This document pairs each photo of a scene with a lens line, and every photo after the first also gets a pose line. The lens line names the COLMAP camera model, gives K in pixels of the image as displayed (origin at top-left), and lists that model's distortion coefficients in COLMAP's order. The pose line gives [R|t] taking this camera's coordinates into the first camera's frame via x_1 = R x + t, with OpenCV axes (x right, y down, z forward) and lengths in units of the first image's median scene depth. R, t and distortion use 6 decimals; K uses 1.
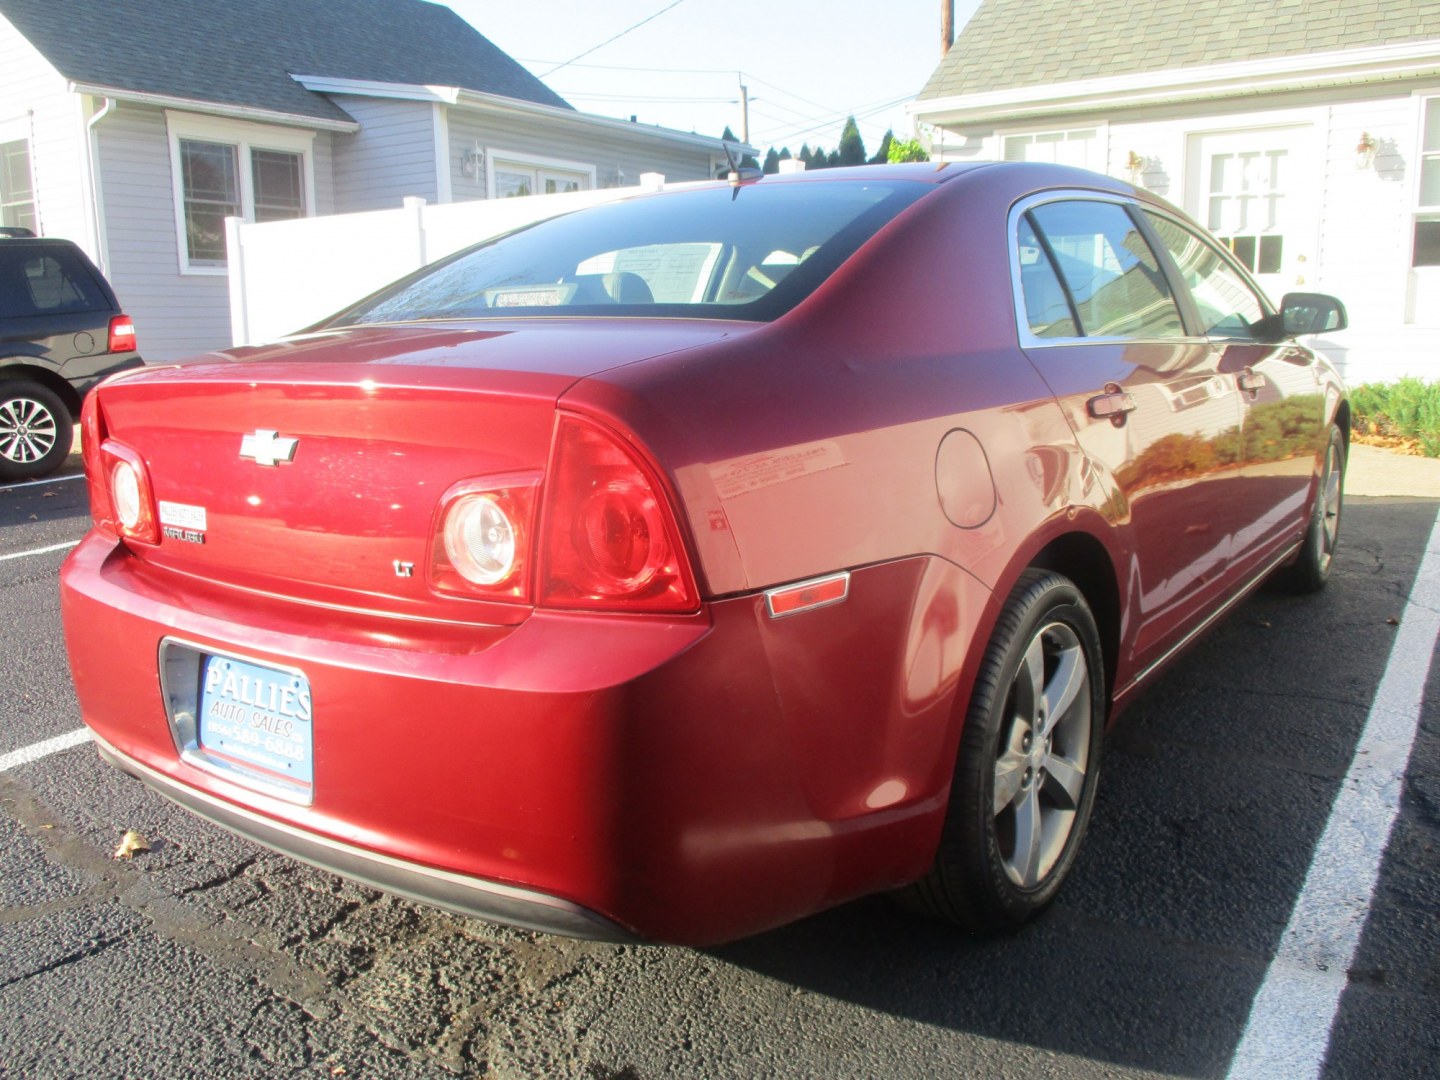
lens RADIAL K [[1189.7, 0, 719.3], [0, 1189.7, 534.3], [0, 0, 1]] dist [-0.033134, 0.012929]
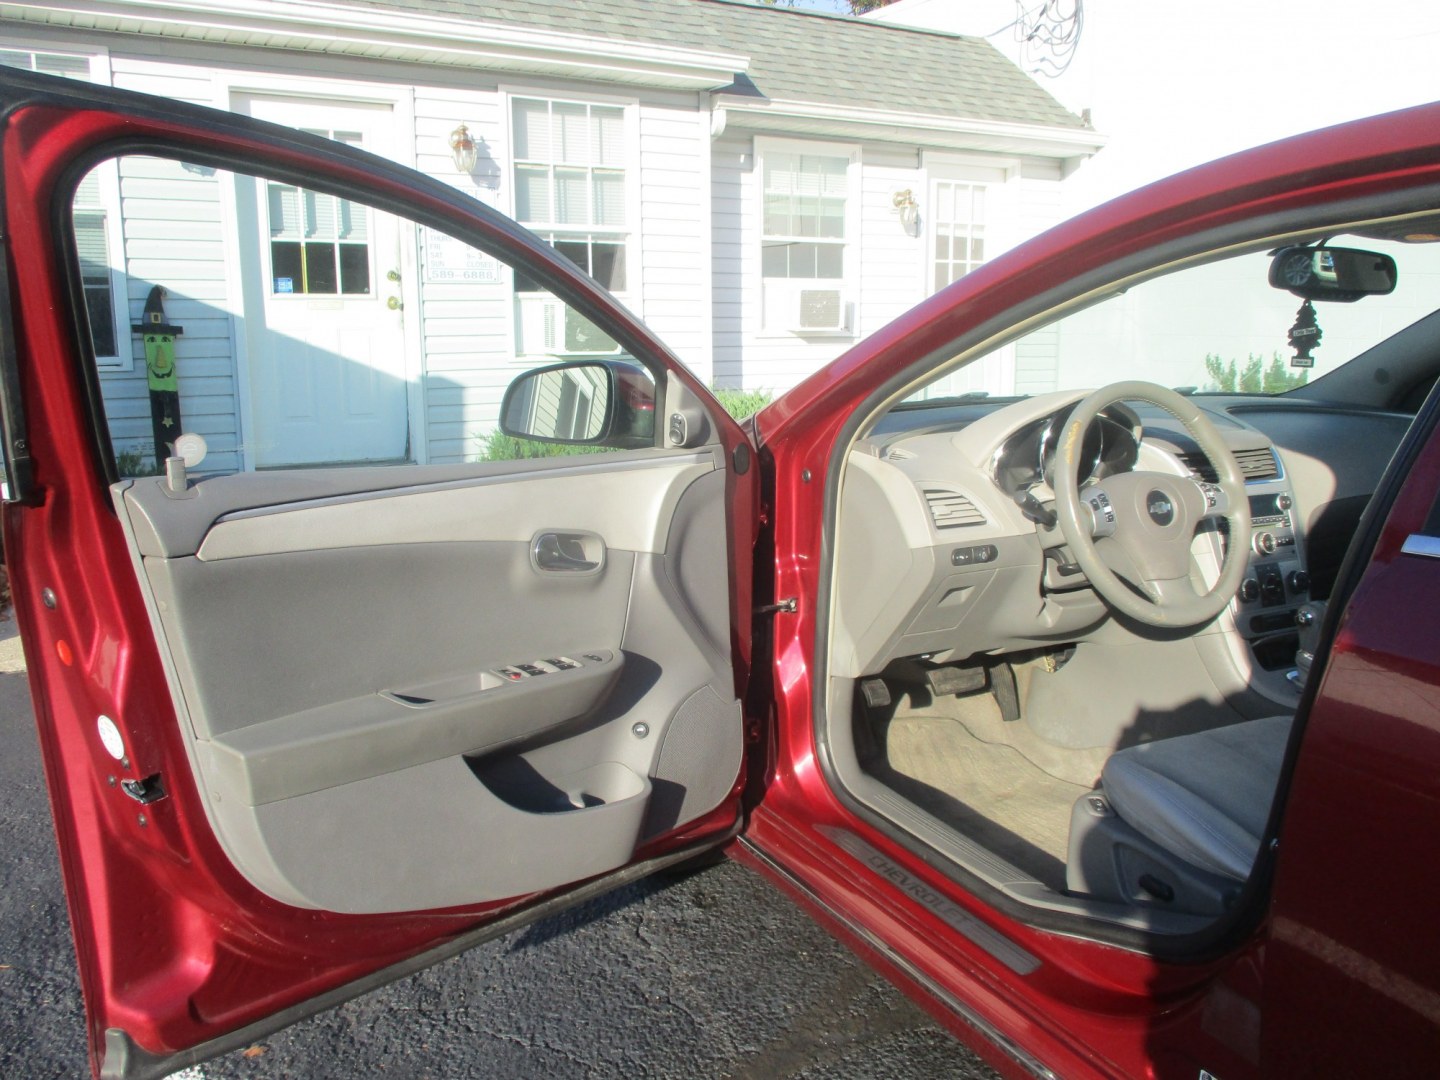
lens RADIAL K [[1189.7, 0, 723.0], [0, 1189.7, 543.3], [0, 0, 1]] dist [-0.033134, 0.012929]
pose [[0.445569, -0.148725, 0.882807, -0.223973], [0.154553, 0.984077, 0.087781, -0.153368], [-0.881806, 0.097328, 0.461461, 0.752075]]
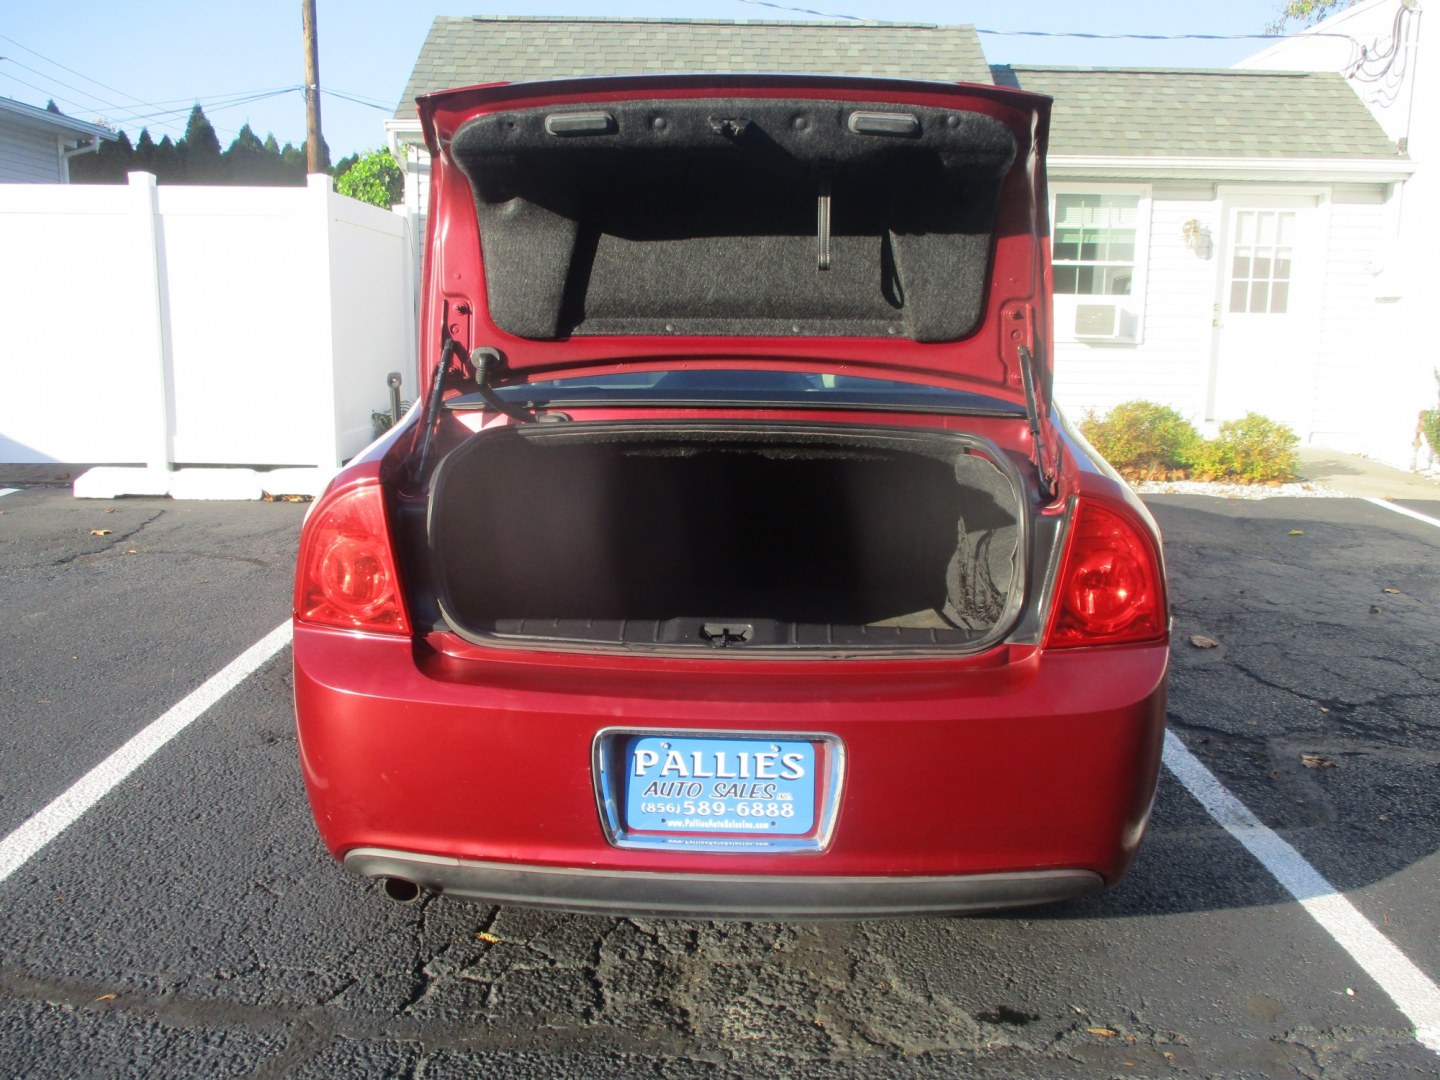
lens RADIAL K [[1189.7, 0, 719.7], [0, 1189.7, 537.0], [0, 0, 1]] dist [-0.033134, 0.012929]
pose [[0.835772, -0.071331, 0.544424, -0.318927], [0.069900, 0.997281, 0.023358, -0.031752], [-0.544610, 0.018533, 0.838485, 0.033405]]
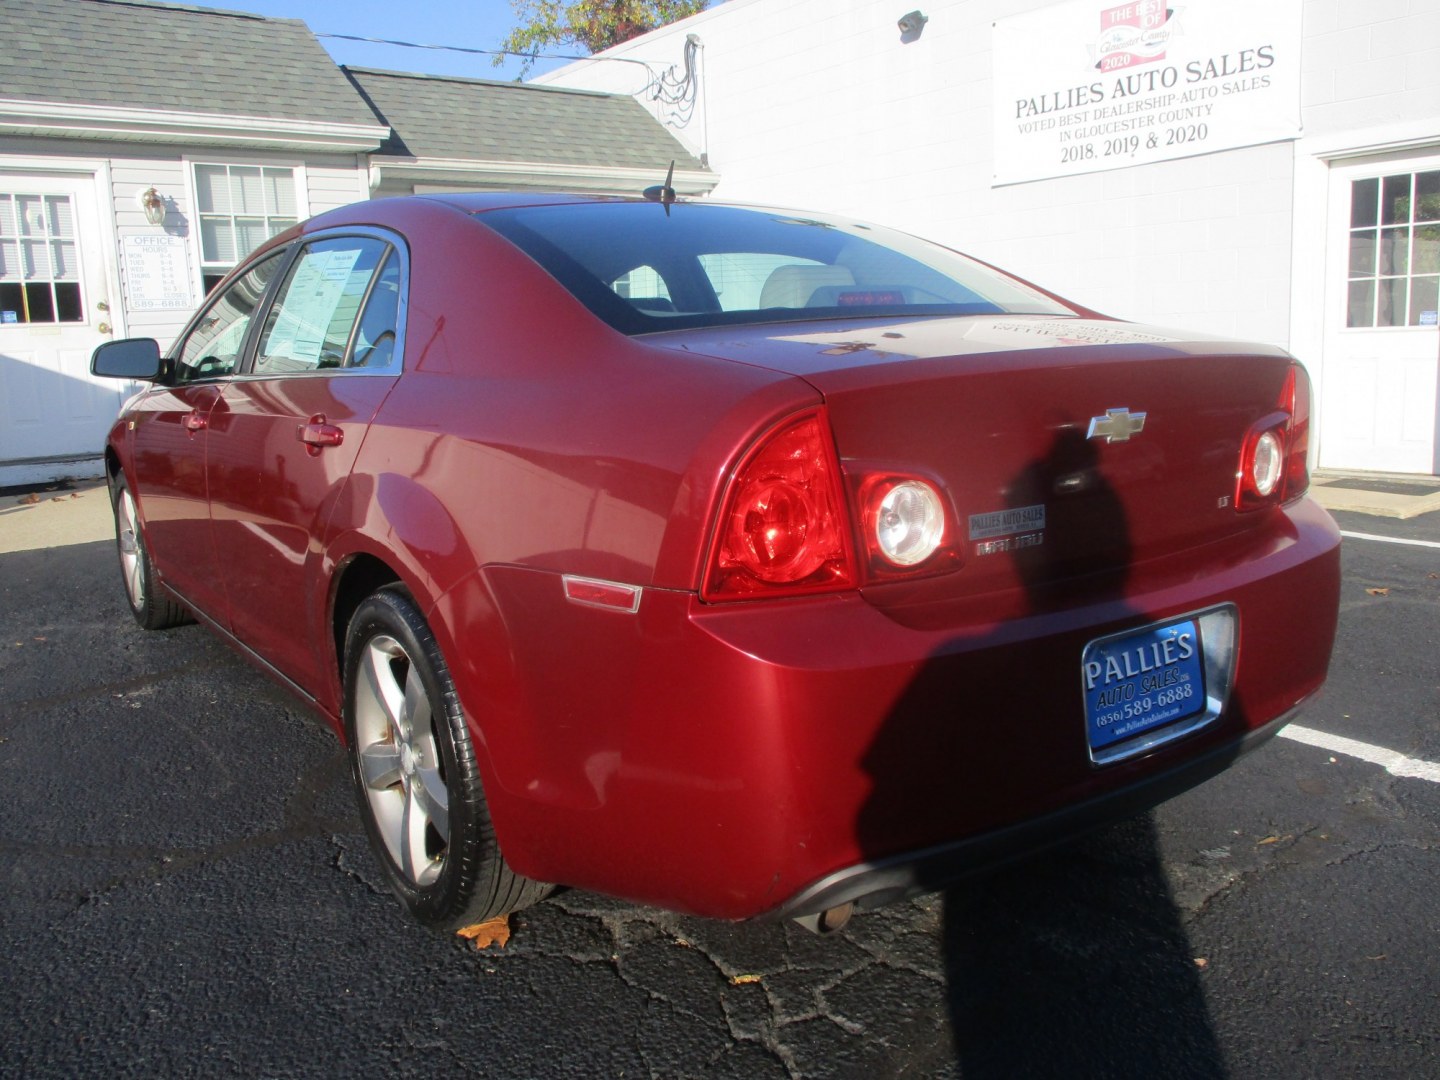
lens RADIAL K [[1189.7, 0, 718.9], [0, 1189.7, 533.7], [0, 0, 1]] dist [-0.033134, 0.012929]
pose [[0.330882, -0.150621, 0.931574, -0.487391], [0.199816, 0.975979, 0.086828, -0.046103], [-0.922275, 0.157413, 0.353031, 0.319058]]
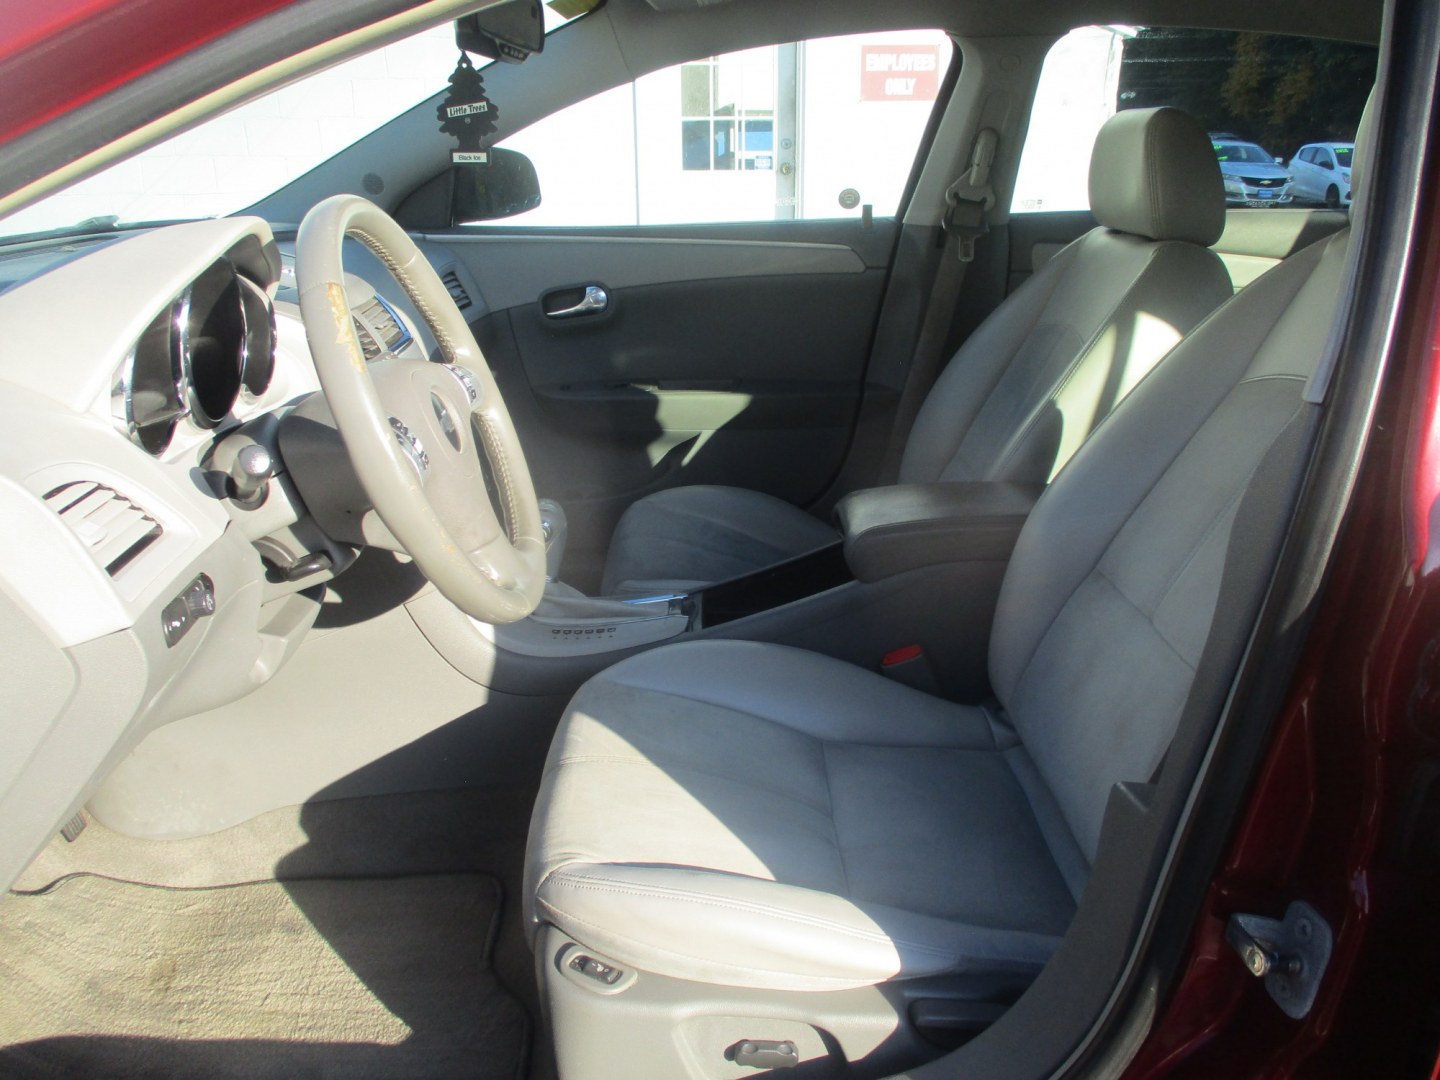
lens RADIAL K [[1189.7, 0, 721.1], [0, 1189.7, 533.7], [0, 0, 1]] dist [-0.033134, 0.012929]
pose [[-0.585794, -0.239956, 0.774123, -0.050336], [0.152671, 0.905393, 0.396176, -0.166986], [-0.795950, 0.350263, -0.493739, 0.860957]]
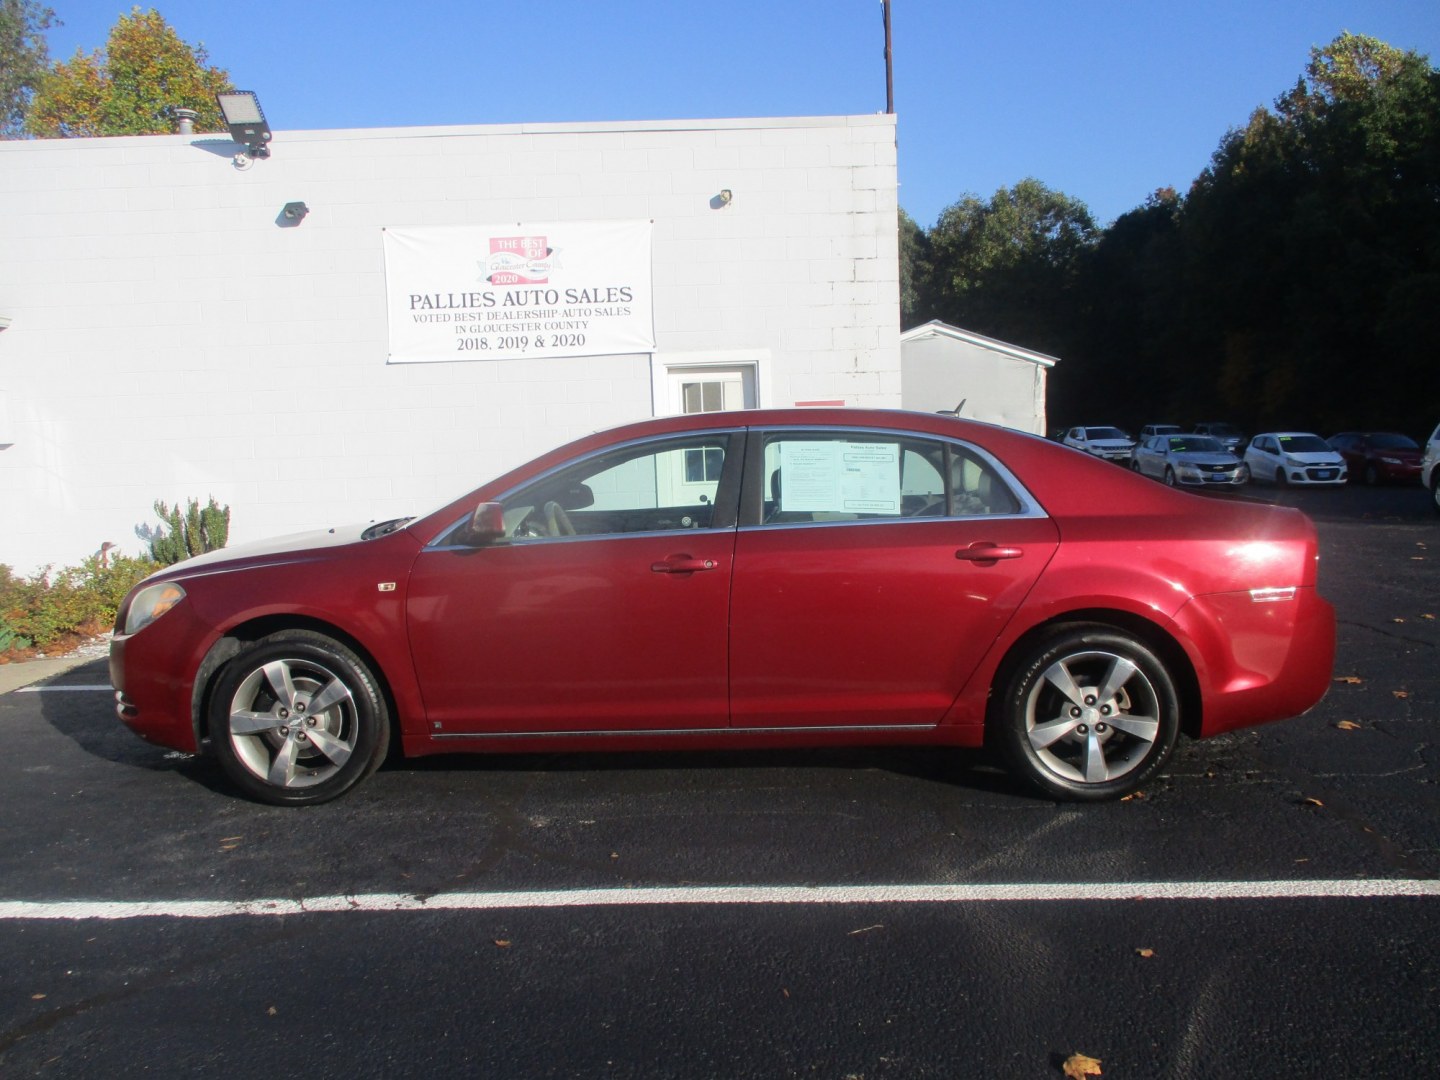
lens RADIAL K [[1189.7, 0, 711.9], [0, 1189.7, 530.9], [0, 0, 1]] dist [-0.033134, 0.012929]
pose [[-0.547204, -0.027089, 0.836561, -0.667783], [0.188258, 0.969883, 0.154548, -0.245321], [-0.815553, 0.242059, -0.525624, 1.176257]]
